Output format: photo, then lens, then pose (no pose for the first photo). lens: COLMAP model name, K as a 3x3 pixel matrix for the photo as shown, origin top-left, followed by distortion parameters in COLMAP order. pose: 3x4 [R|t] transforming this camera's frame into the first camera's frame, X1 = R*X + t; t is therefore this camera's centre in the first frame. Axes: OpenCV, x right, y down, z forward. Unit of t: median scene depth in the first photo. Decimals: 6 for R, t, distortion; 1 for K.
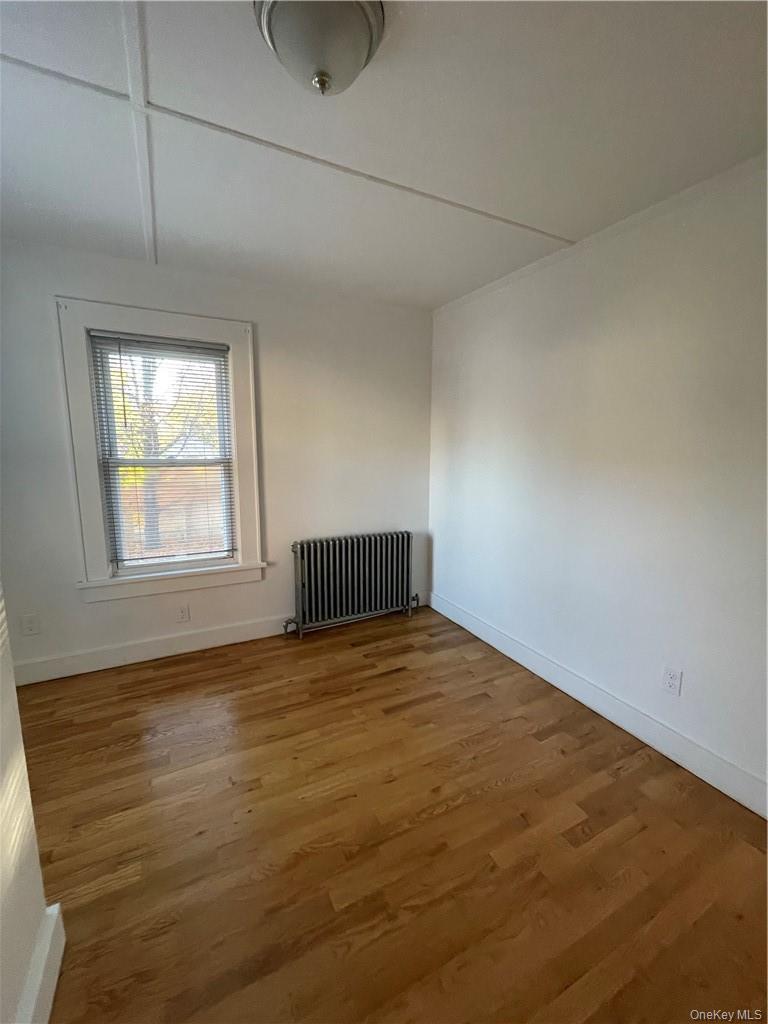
lens RADIAL K [[412.5, 0, 384.0], [0, 412.5, 512.0], [0, 0, 1]] dist [0.001212, 0.000905]
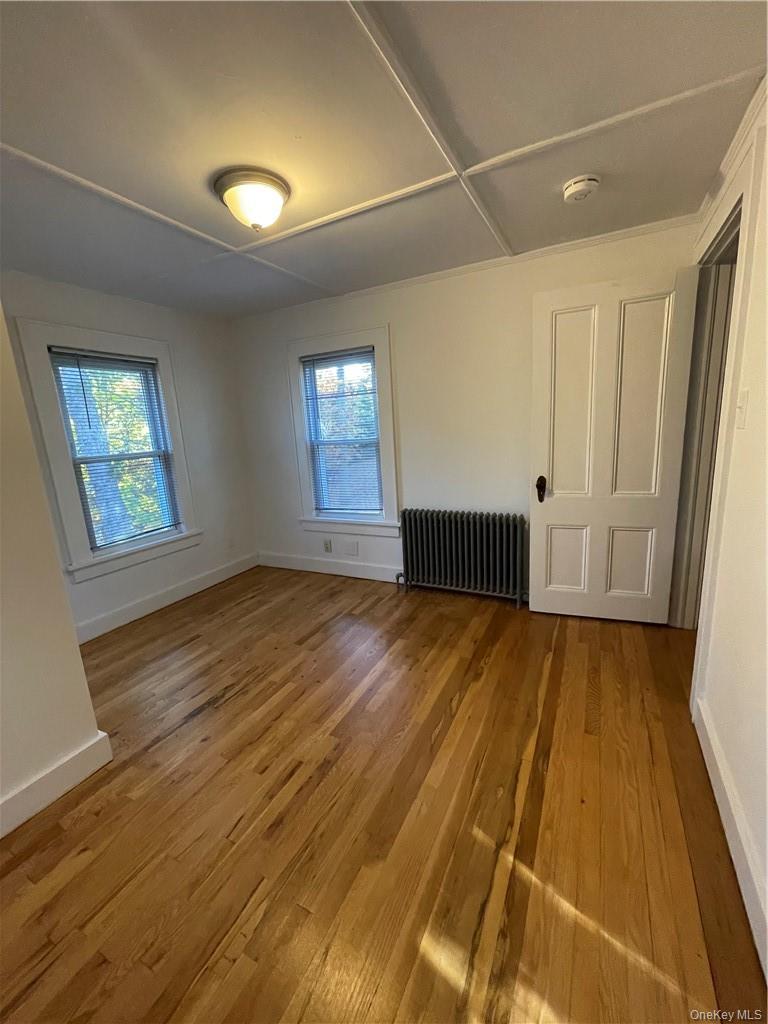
lens RADIAL K [[412.5, 0, 384.0], [0, 412.5, 512.0], [0, 0, 1]] dist [0.001212, 0.000905]
pose [[0.582724, 0.126948, -0.802694, 0.696420], [-0.066349, 0.991858, 0.108698, -0.041919], [0.809957, -0.010083, 0.586402, 0.271501]]
